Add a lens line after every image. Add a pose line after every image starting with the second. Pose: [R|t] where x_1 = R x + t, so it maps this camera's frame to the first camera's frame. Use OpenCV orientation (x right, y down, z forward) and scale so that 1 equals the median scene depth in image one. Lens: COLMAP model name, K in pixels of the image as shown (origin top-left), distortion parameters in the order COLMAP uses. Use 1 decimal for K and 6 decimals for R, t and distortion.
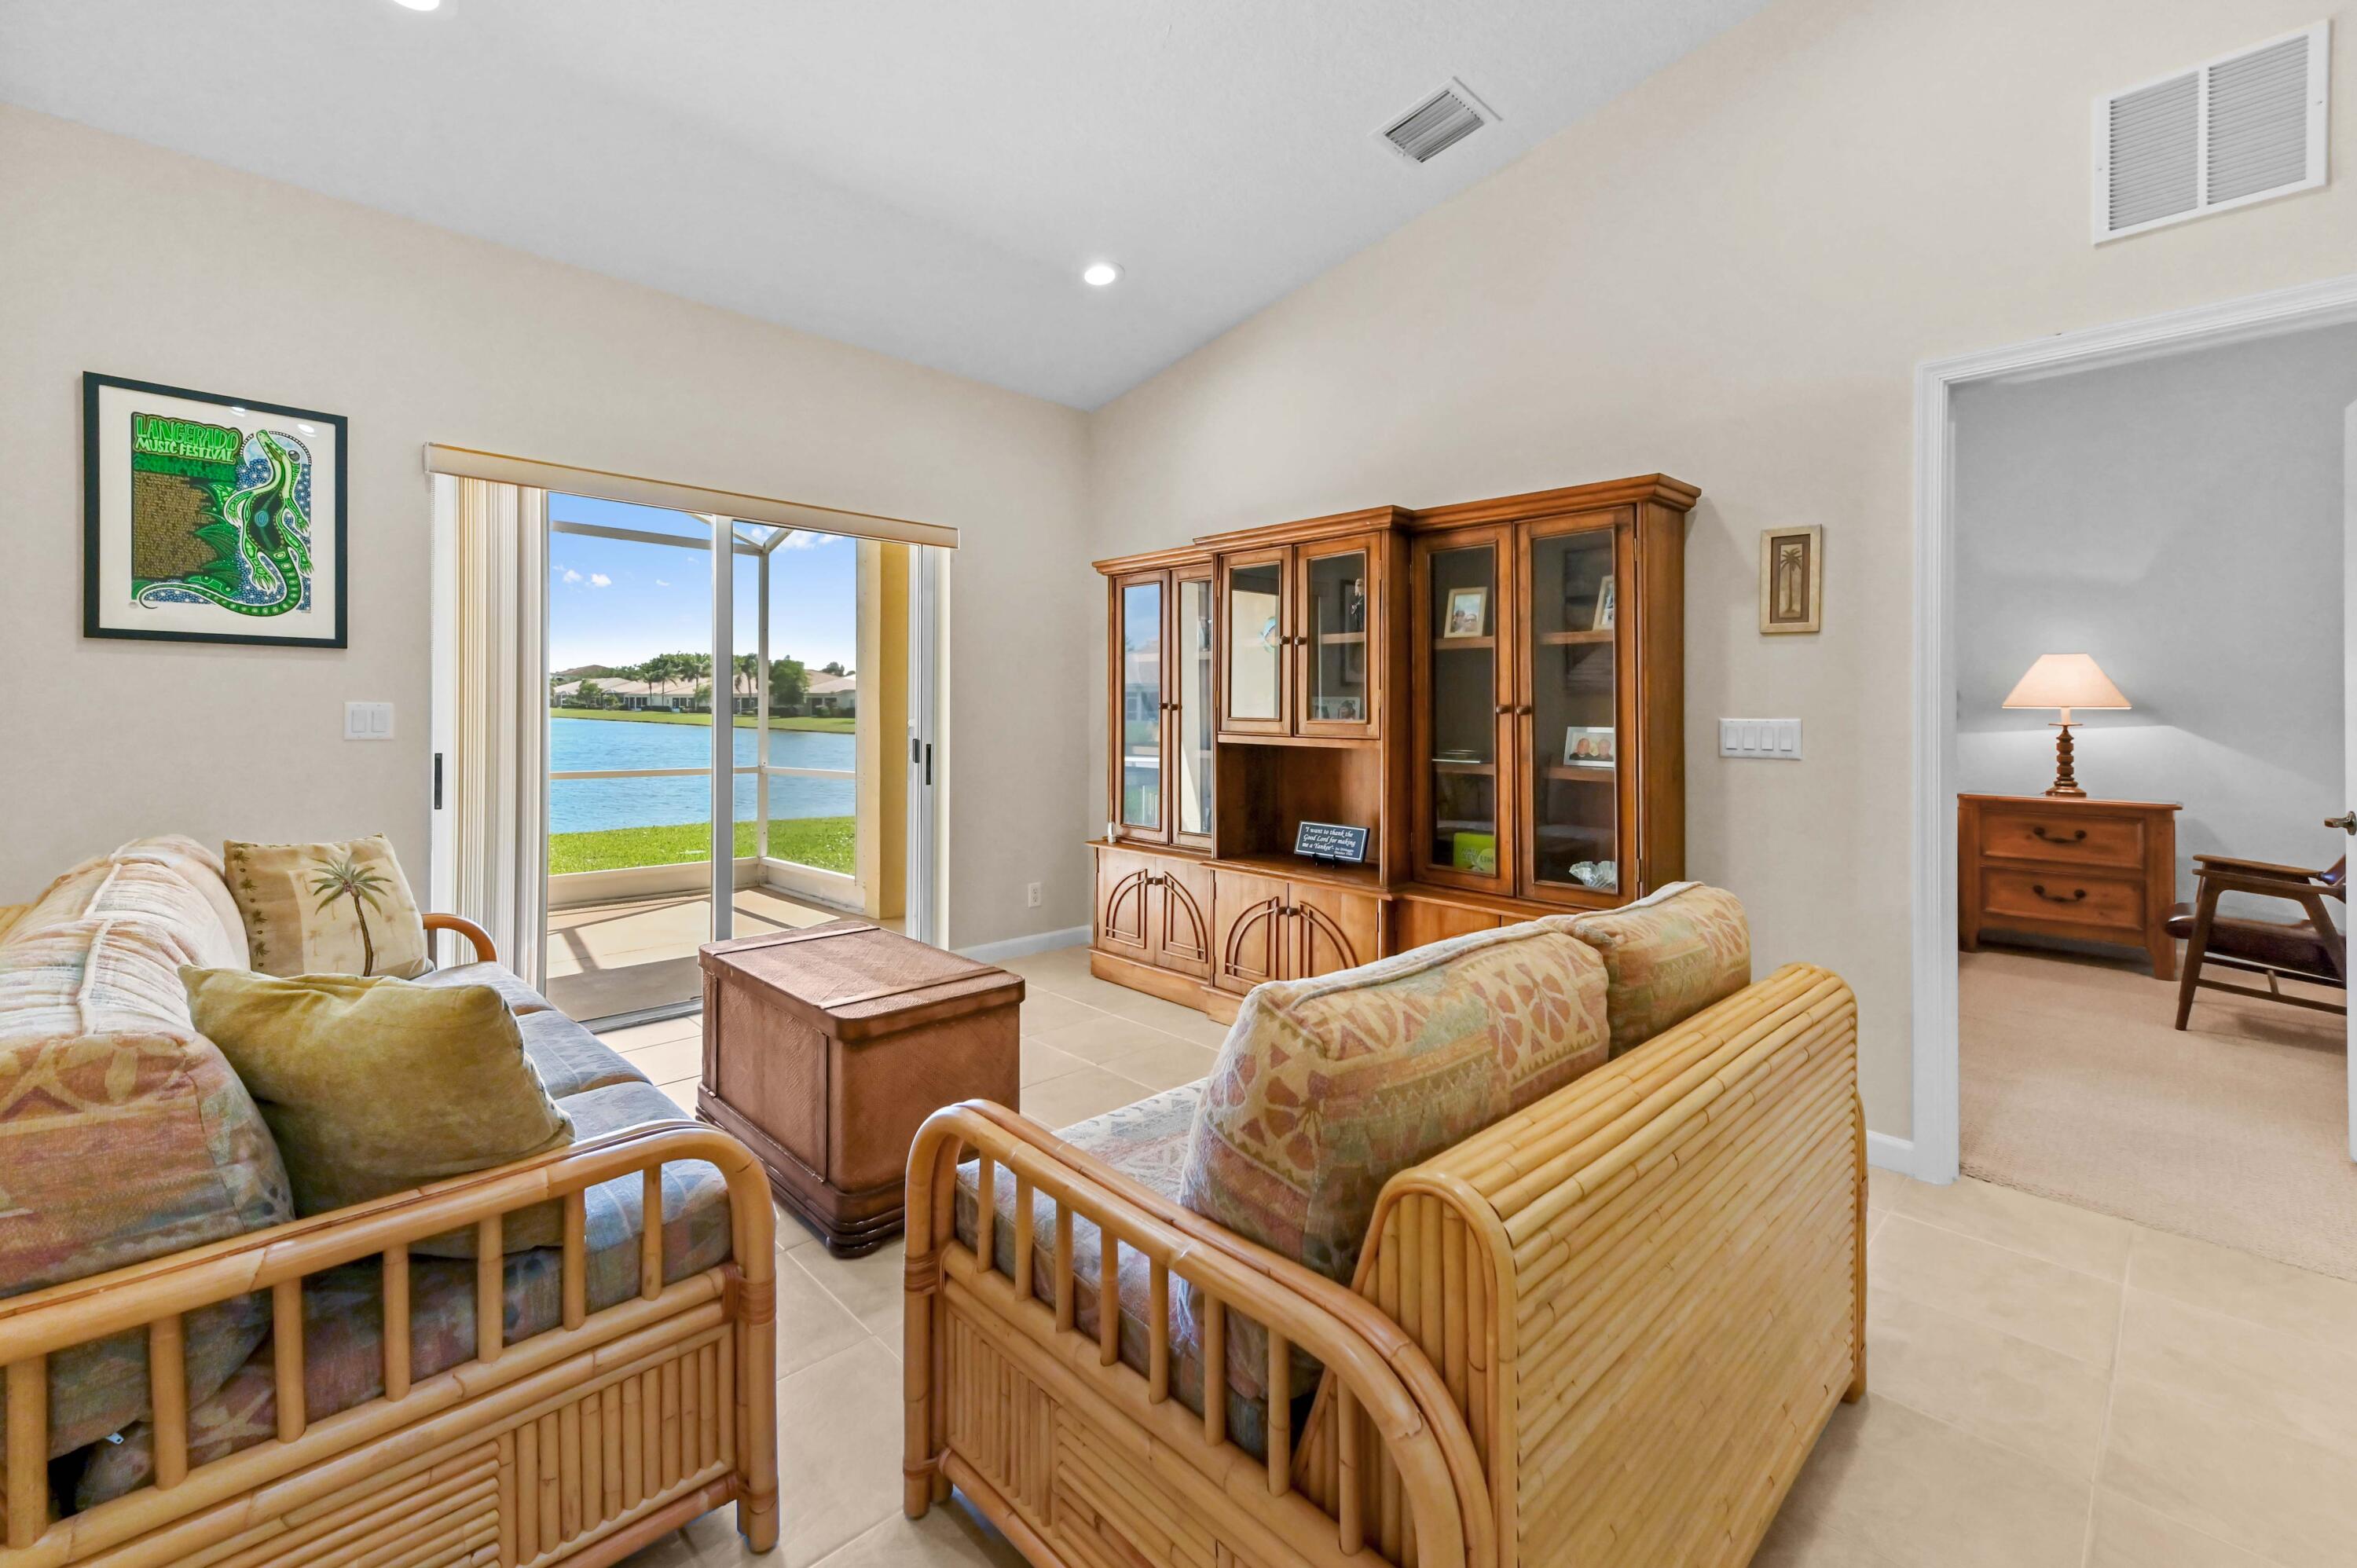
lens RADIAL K [[961.5, 0, 1179.4], [0, 961.5, 715.2], [0, 0, 1]] dist [0.016331, 0.000764]
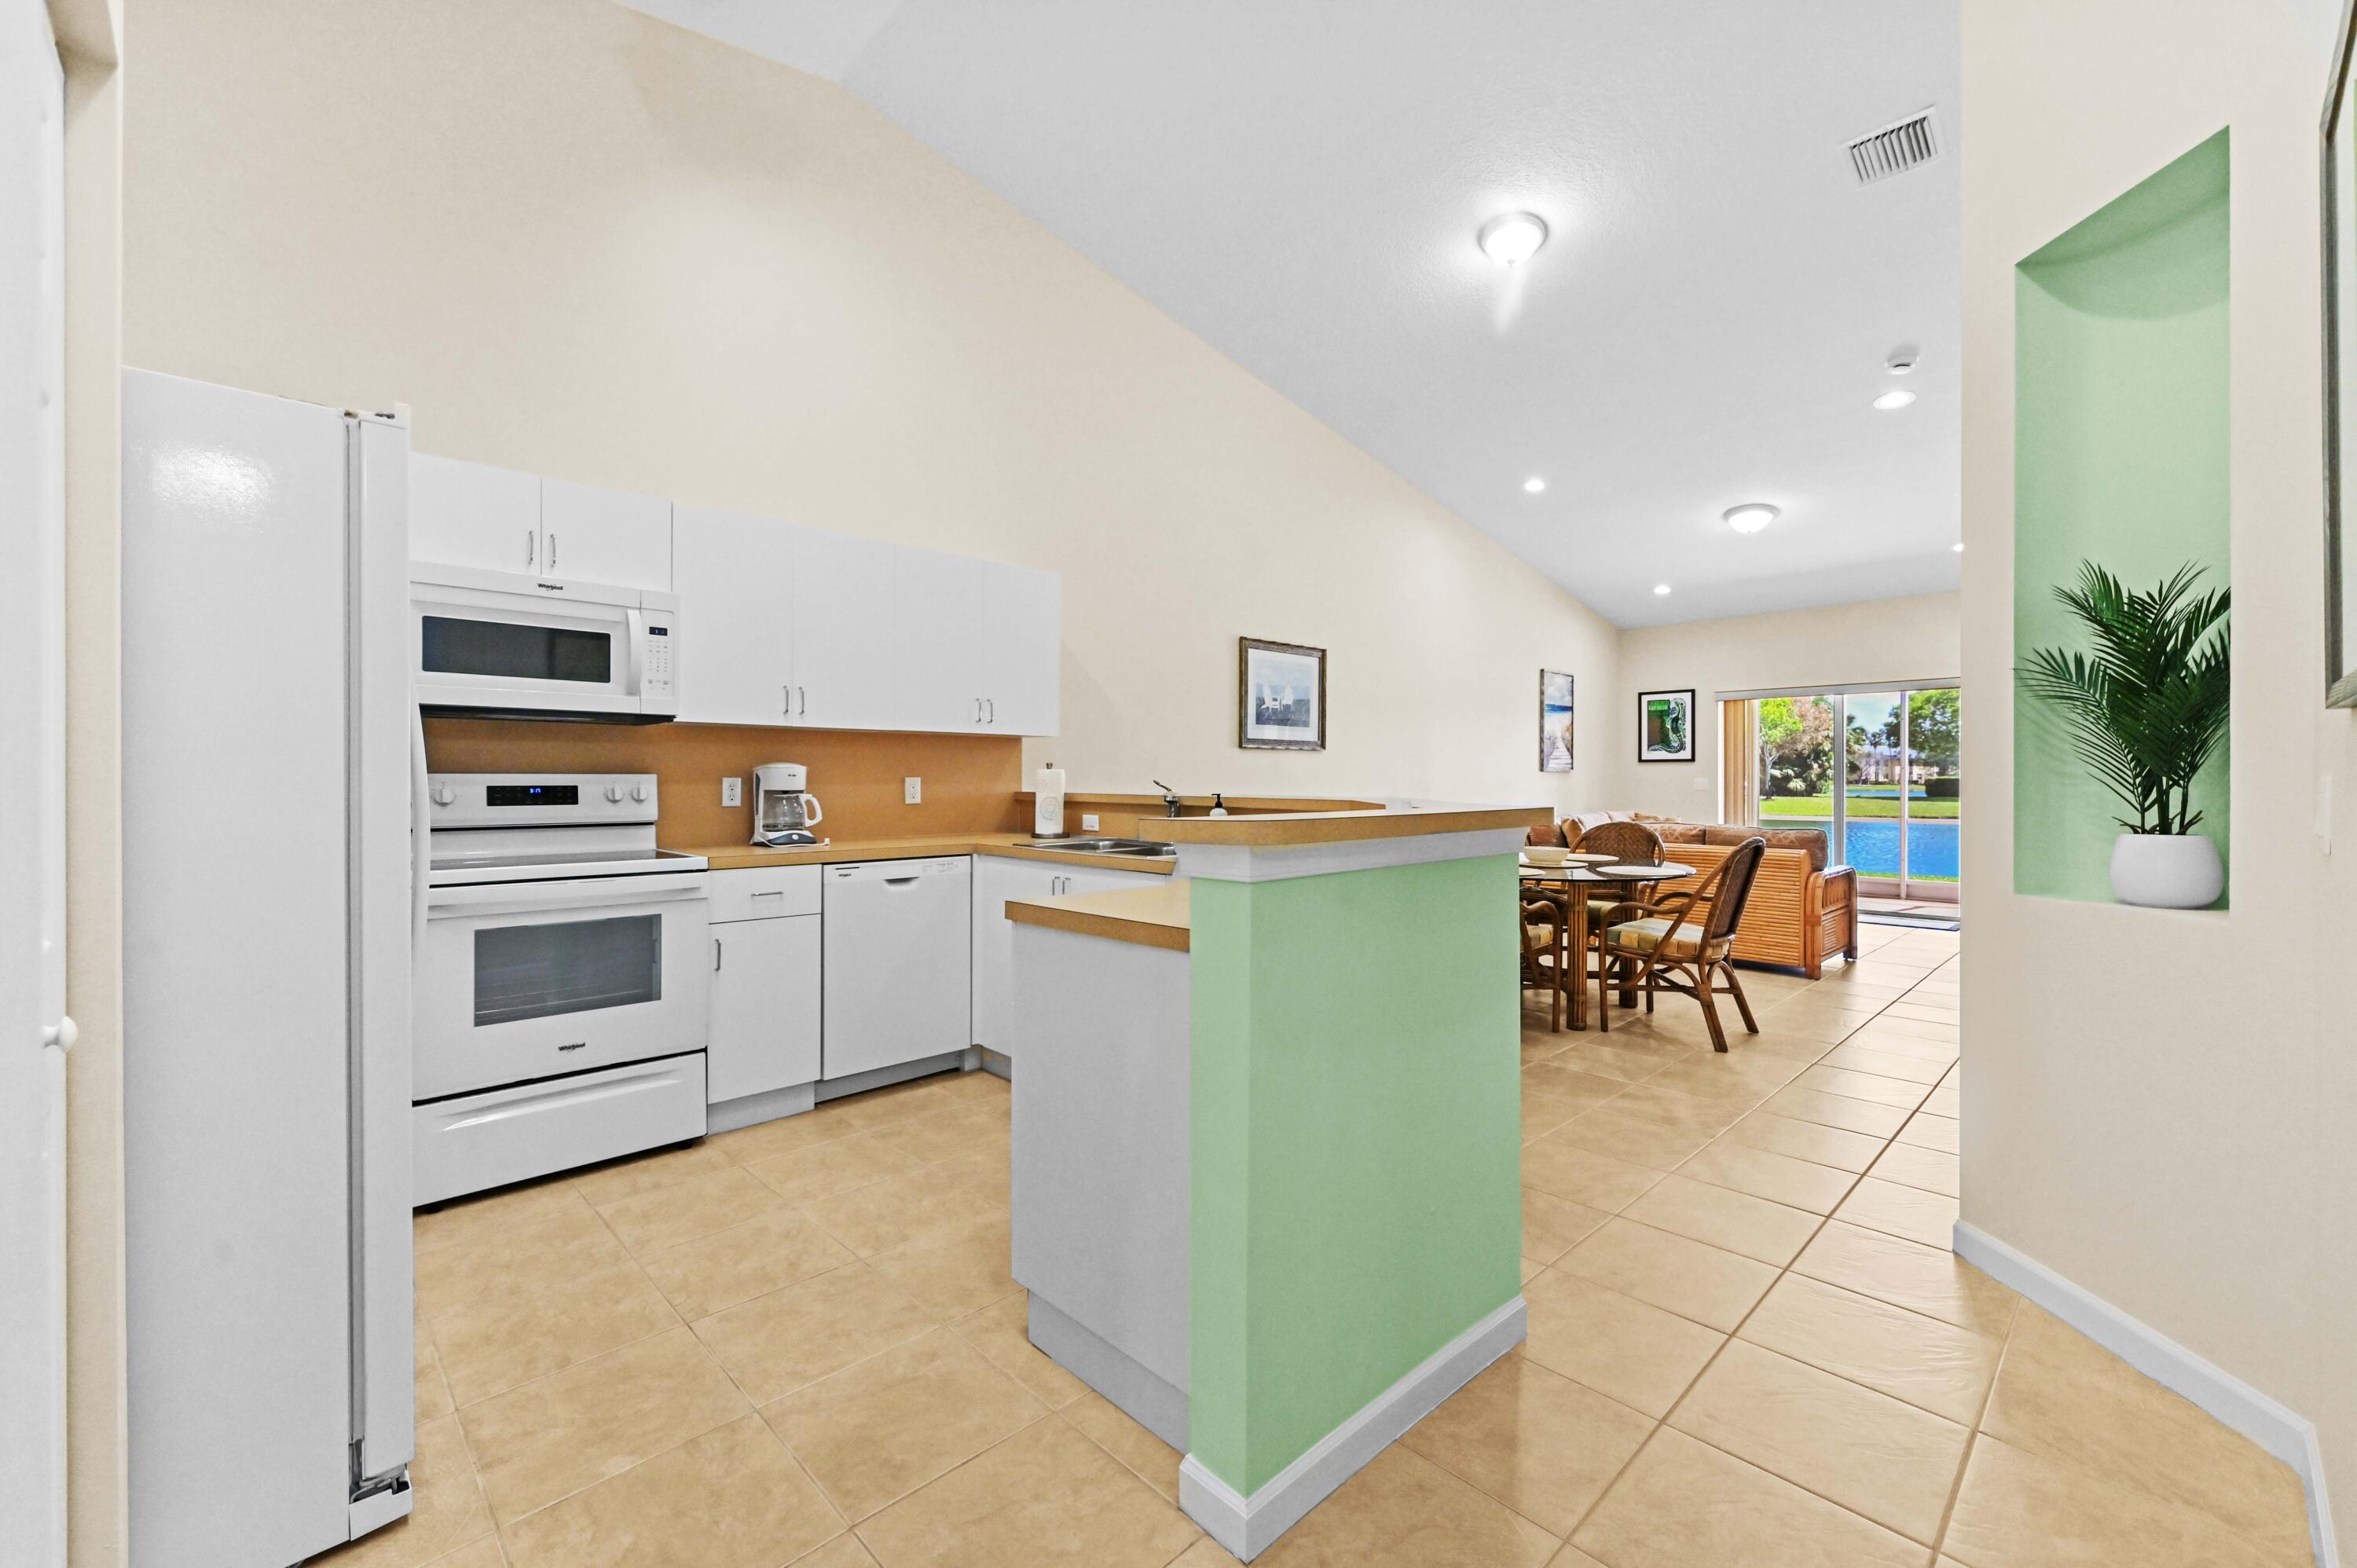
lens RADIAL K [[961.5, 0, 1184.2], [0, 961.5, 779.5], [0, 0, 1]] dist [0.016331, 0.000764]
pose [[0.003260, -0.013417, -0.999905, 2.562605], [-0.004026, 0.999902, -0.013430, 0.043398], [0.999987, 0.004070, 0.003206, -0.755804]]
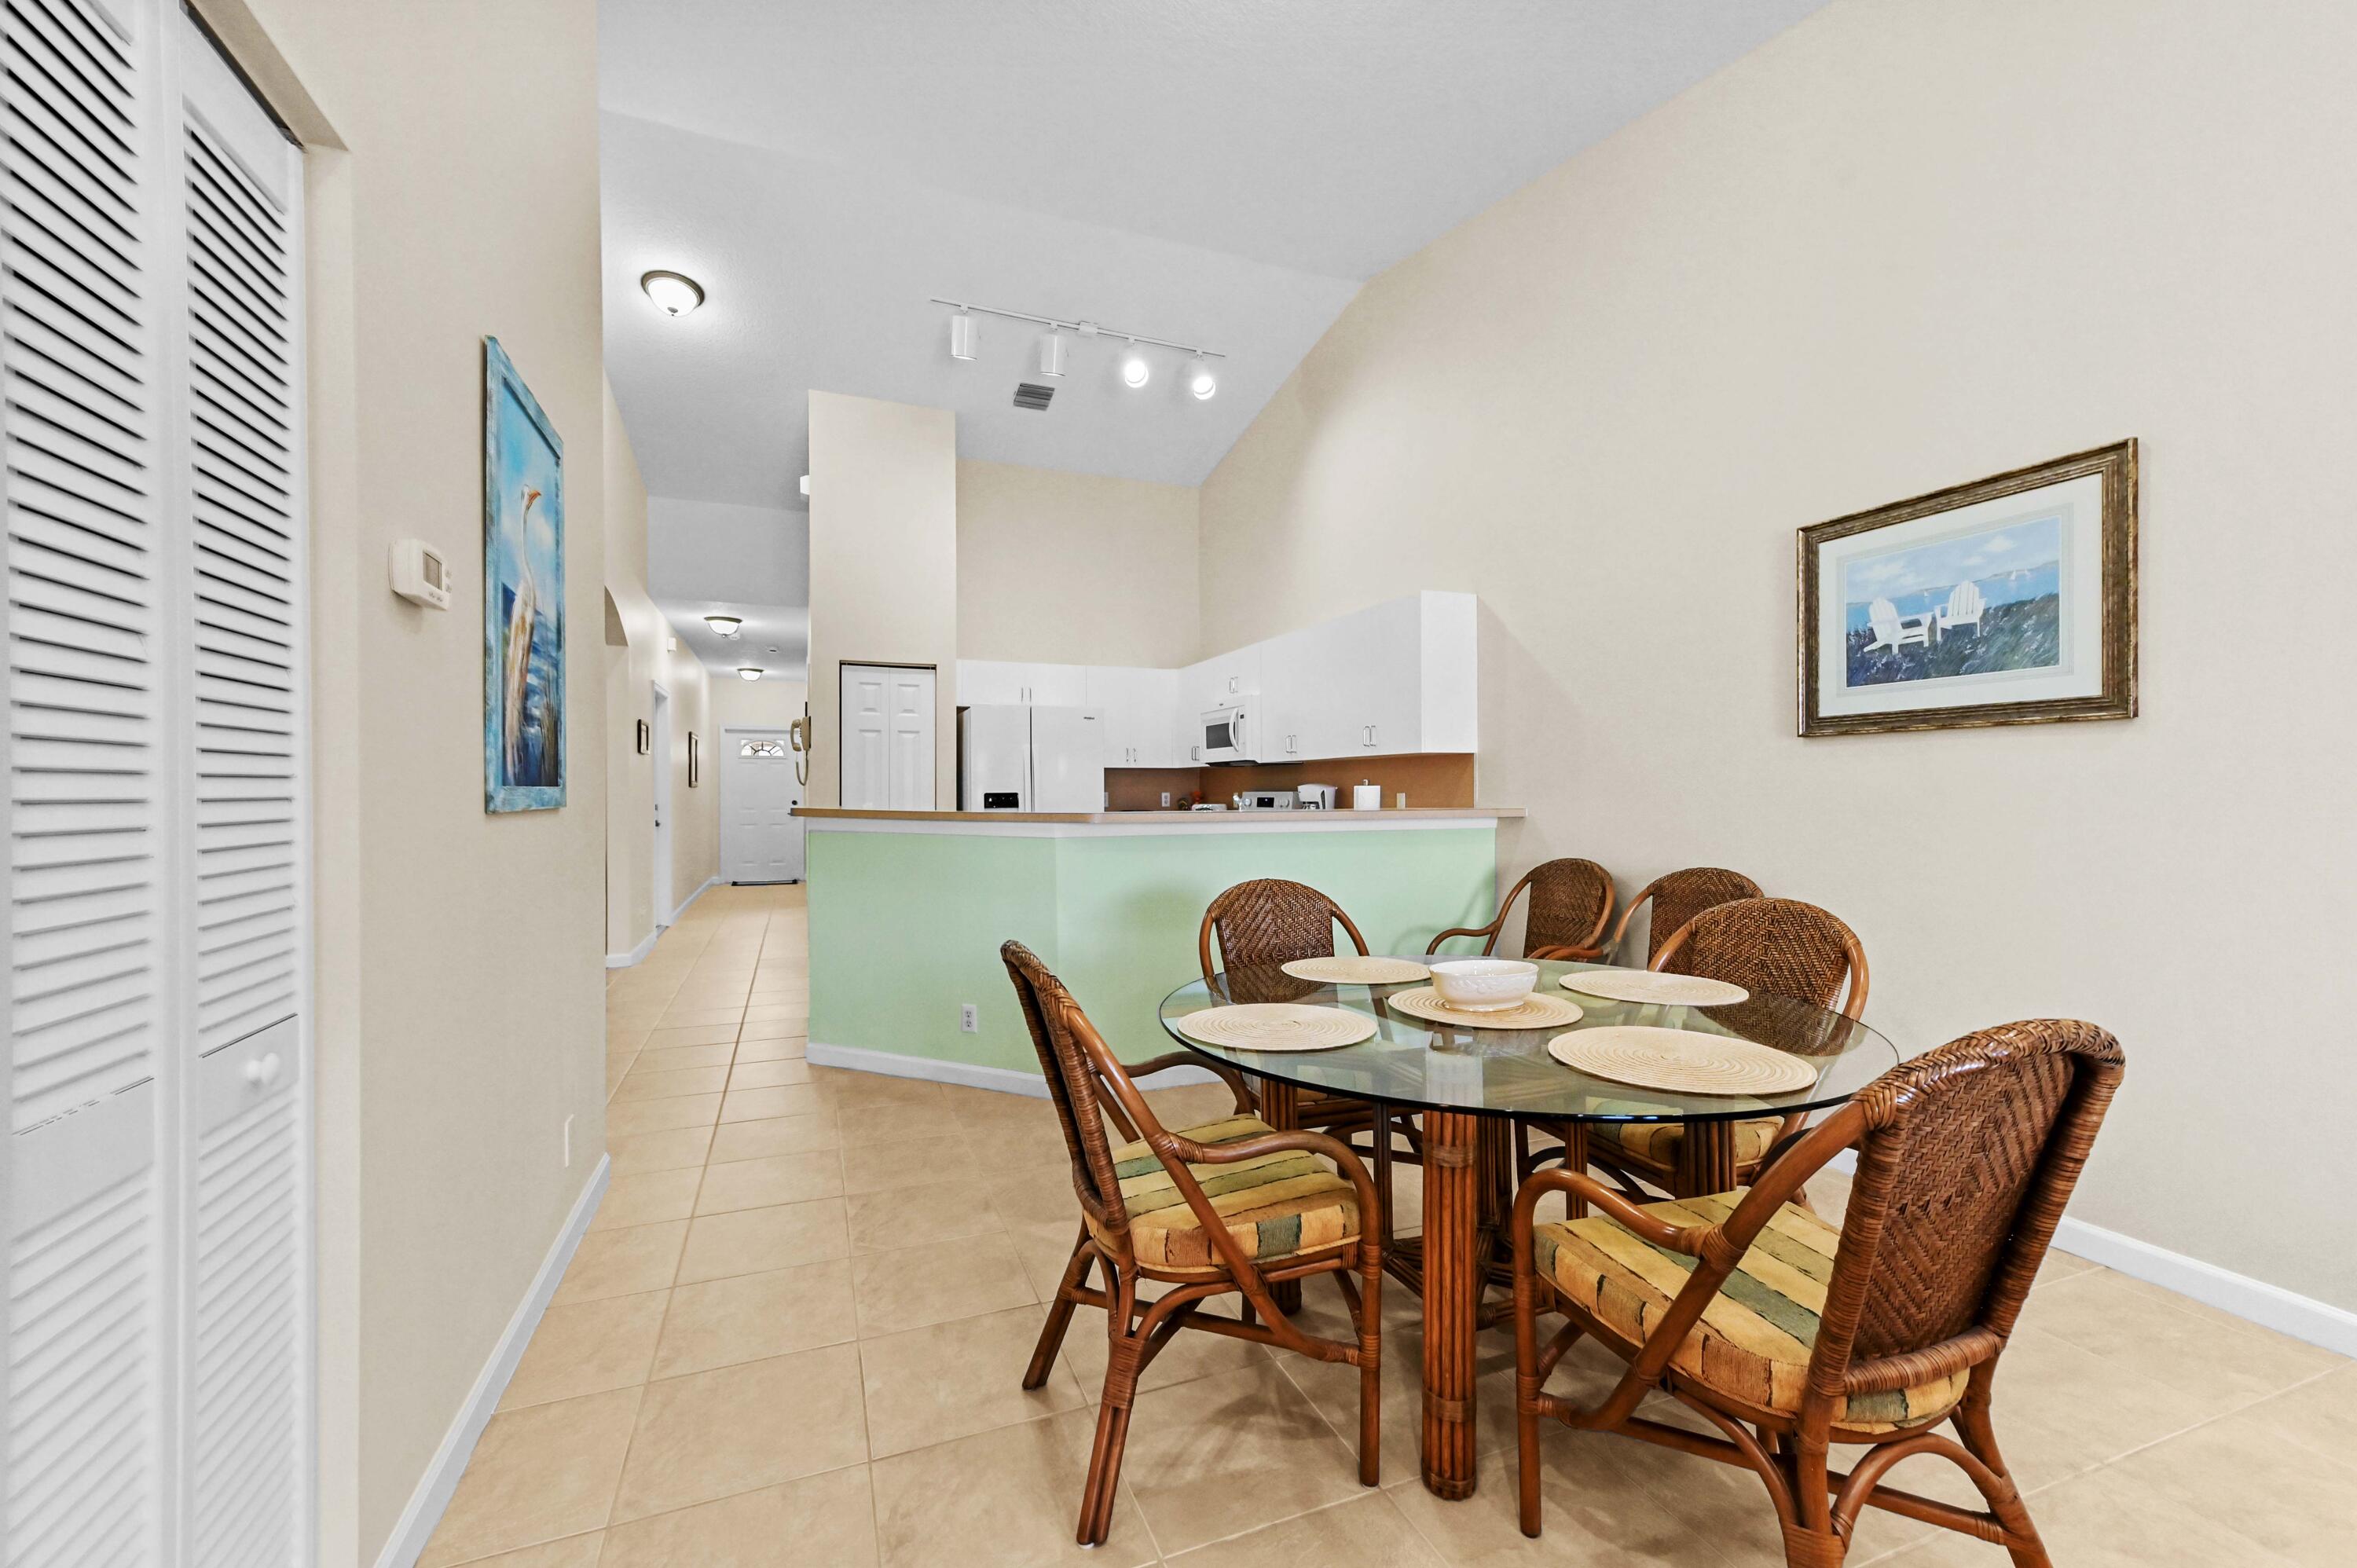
lens RADIAL K [[961.5, 0, 1190.5], [0, 961.5, 801.3], [0, 0, 1]] dist [0.016331, 0.000764]
pose [[-0.929436, -0.018292, 0.368529, 0.637072], [-0.013188, 0.999779, 0.016365, 0.008955], [-0.368747, 0.010350, -0.929472, 0.733604]]
